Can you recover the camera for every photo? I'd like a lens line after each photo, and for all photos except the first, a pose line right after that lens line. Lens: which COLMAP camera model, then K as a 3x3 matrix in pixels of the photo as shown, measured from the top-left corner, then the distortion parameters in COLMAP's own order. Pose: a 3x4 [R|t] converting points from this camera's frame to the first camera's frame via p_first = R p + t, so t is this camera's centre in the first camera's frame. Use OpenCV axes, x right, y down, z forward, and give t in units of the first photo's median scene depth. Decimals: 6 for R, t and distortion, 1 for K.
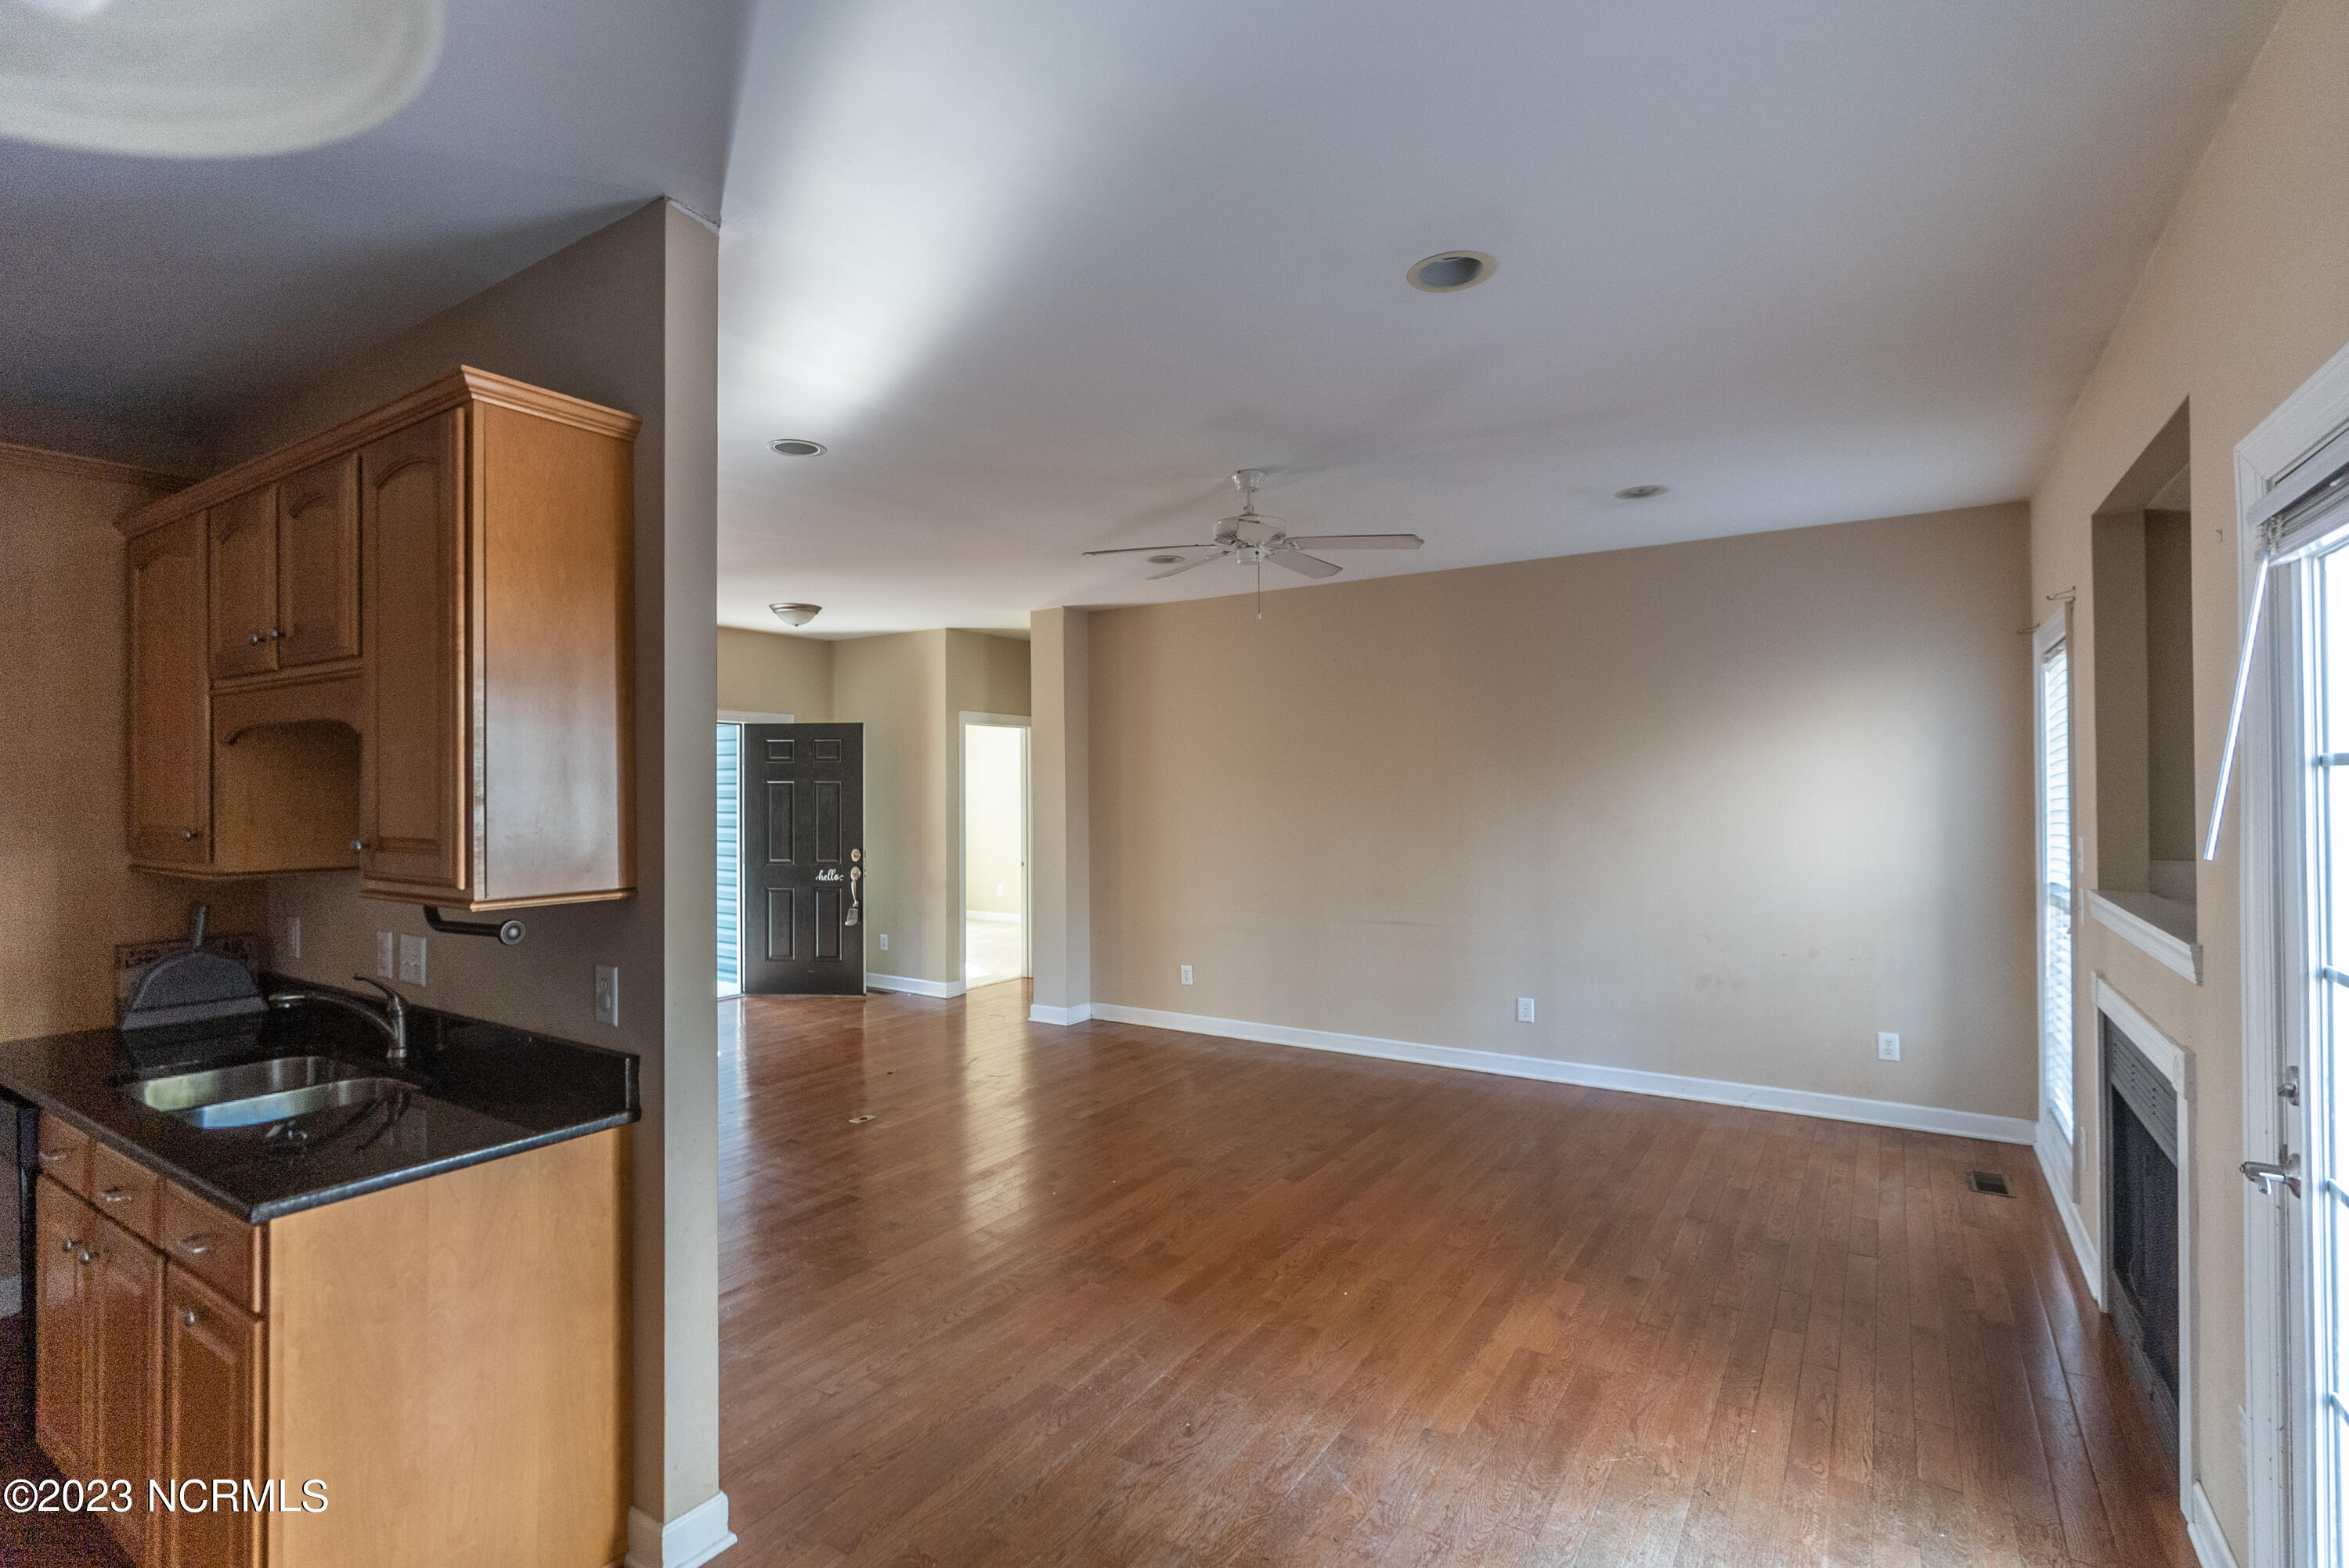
lens RADIAL K [[1105.0, 0, 1174.5], [0, 1105.0, 784.0], [0, 0, 1]] dist [-0.002867, -0.000350]
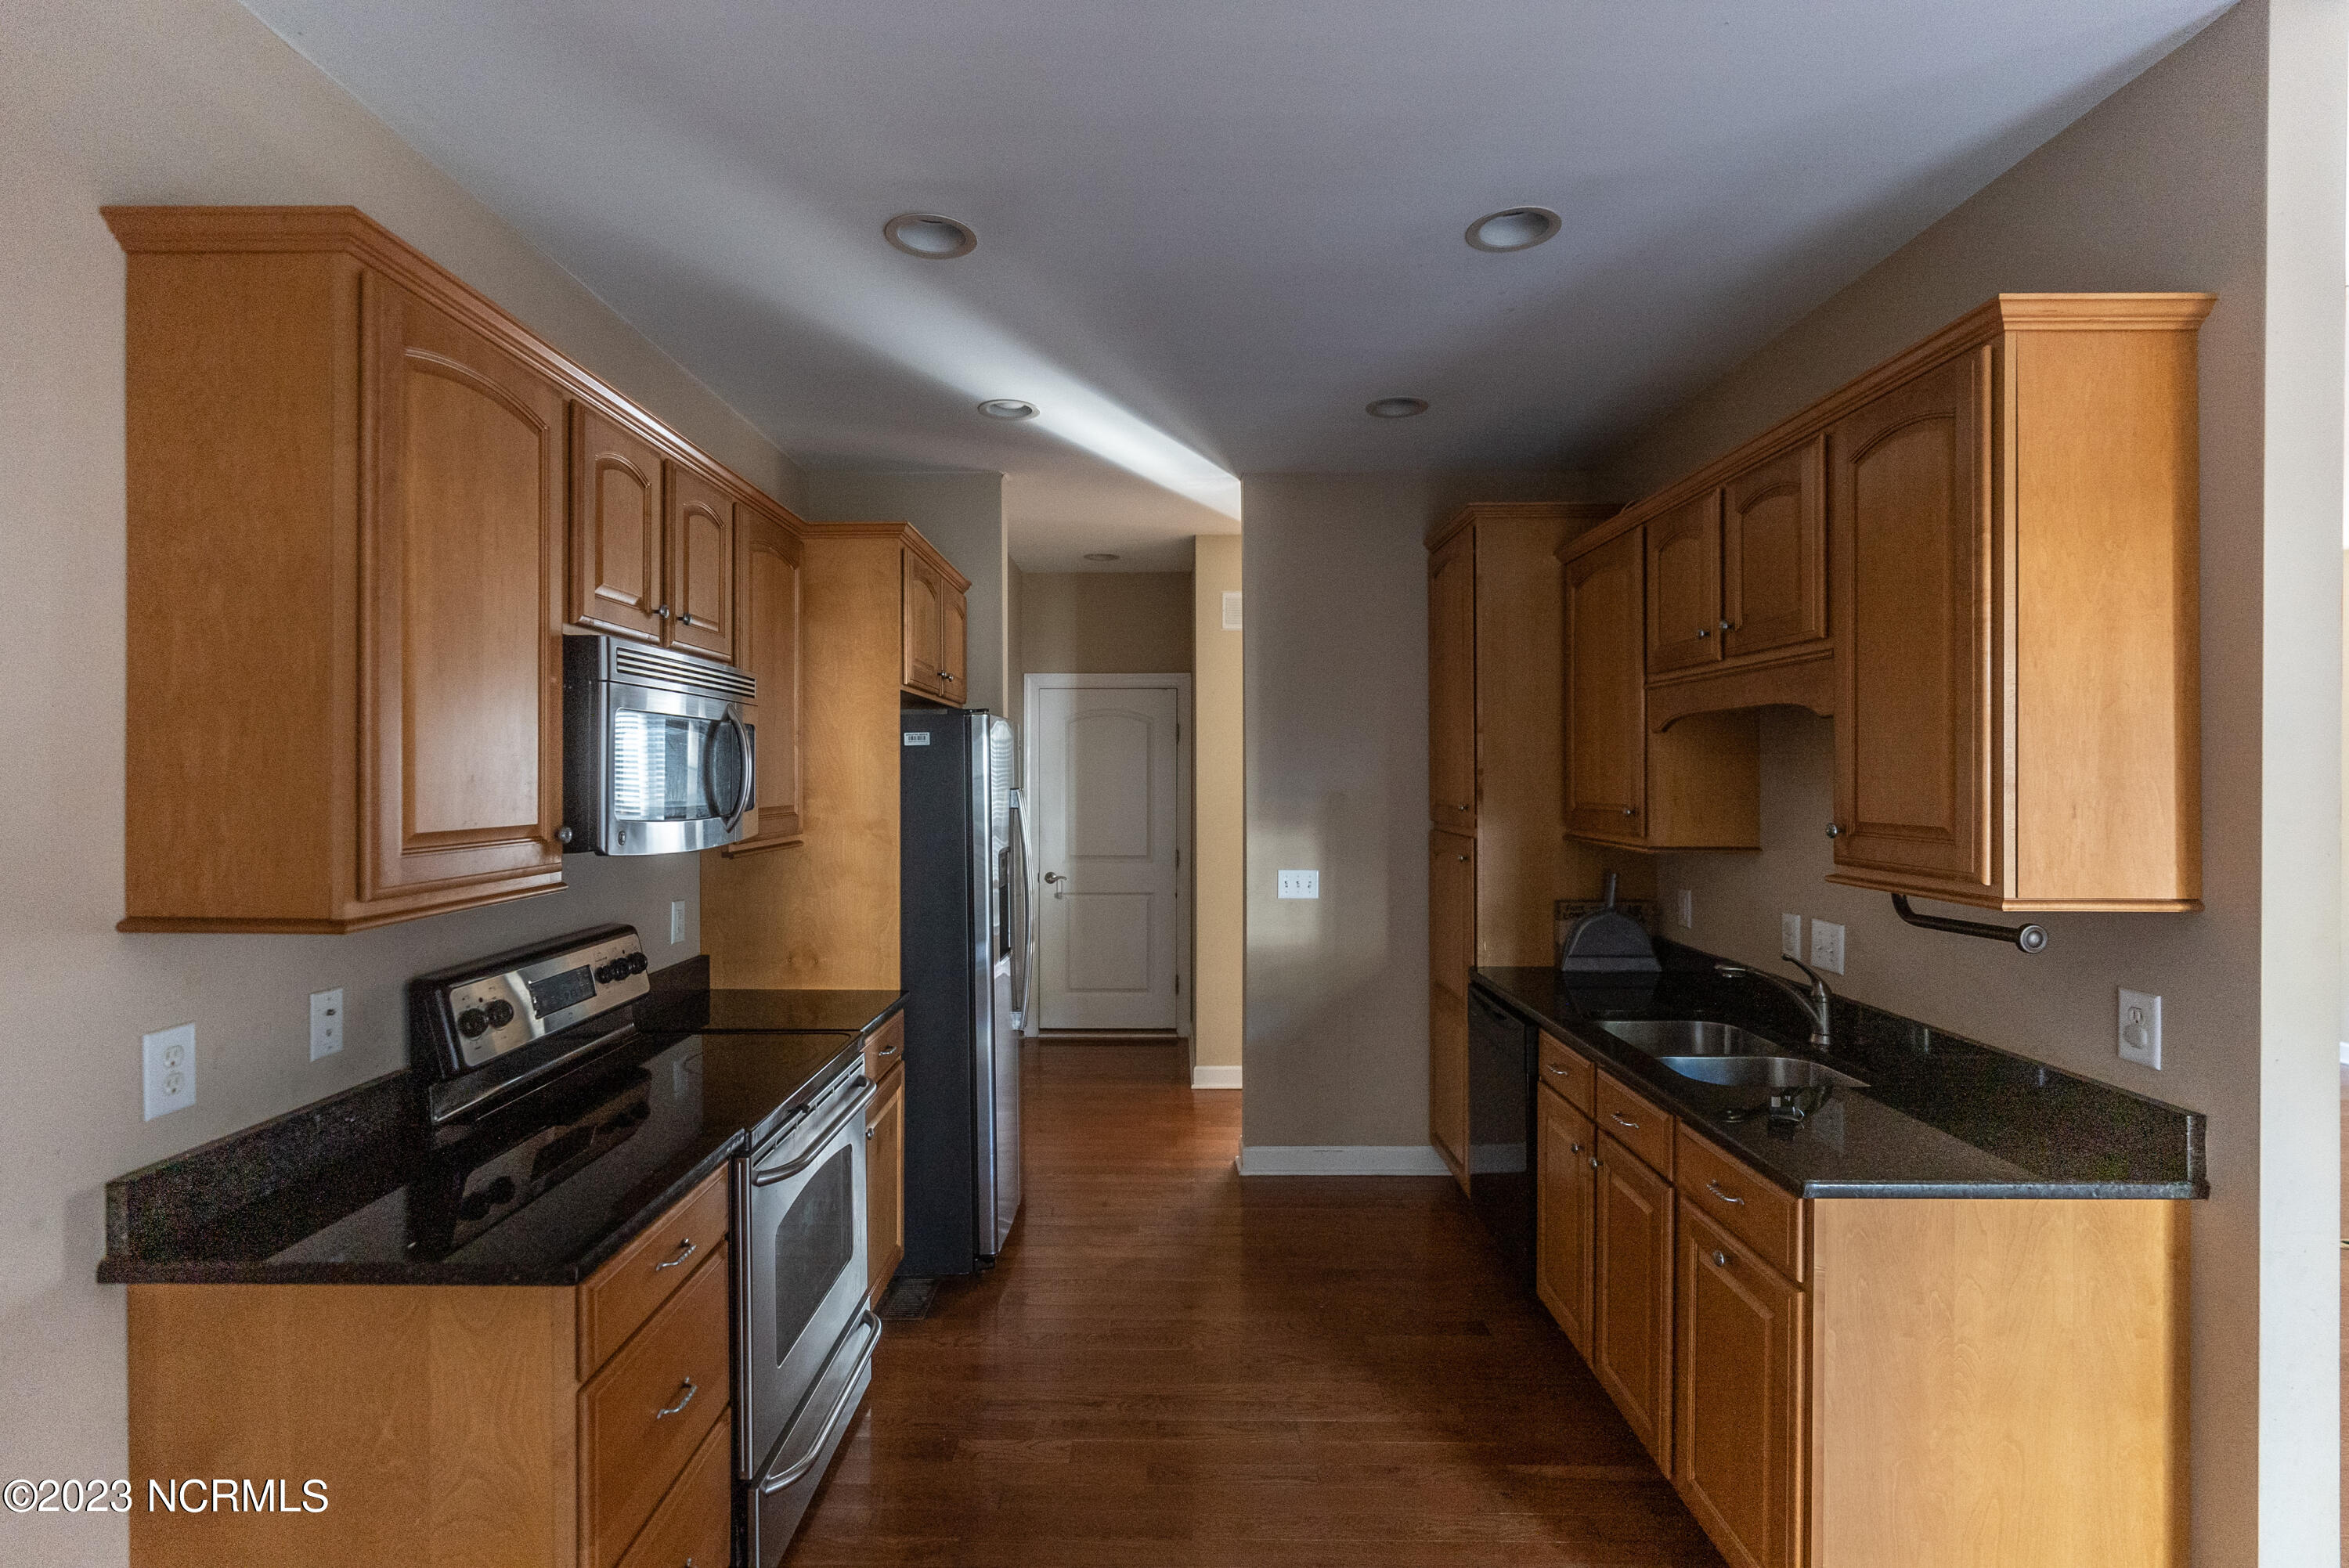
lens RADIAL K [[1124.7, 0, 1174.5], [0, 1124.7, 784.0], [0, 0, 1]] dist [0.001953, 0.000790]
pose [[0.545975, 0.013335, -0.837695, -0.218226], [-0.001448, 0.999887, 0.014972, 0.000669], [0.837800, -0.006961, 0.545933, -0.043794]]
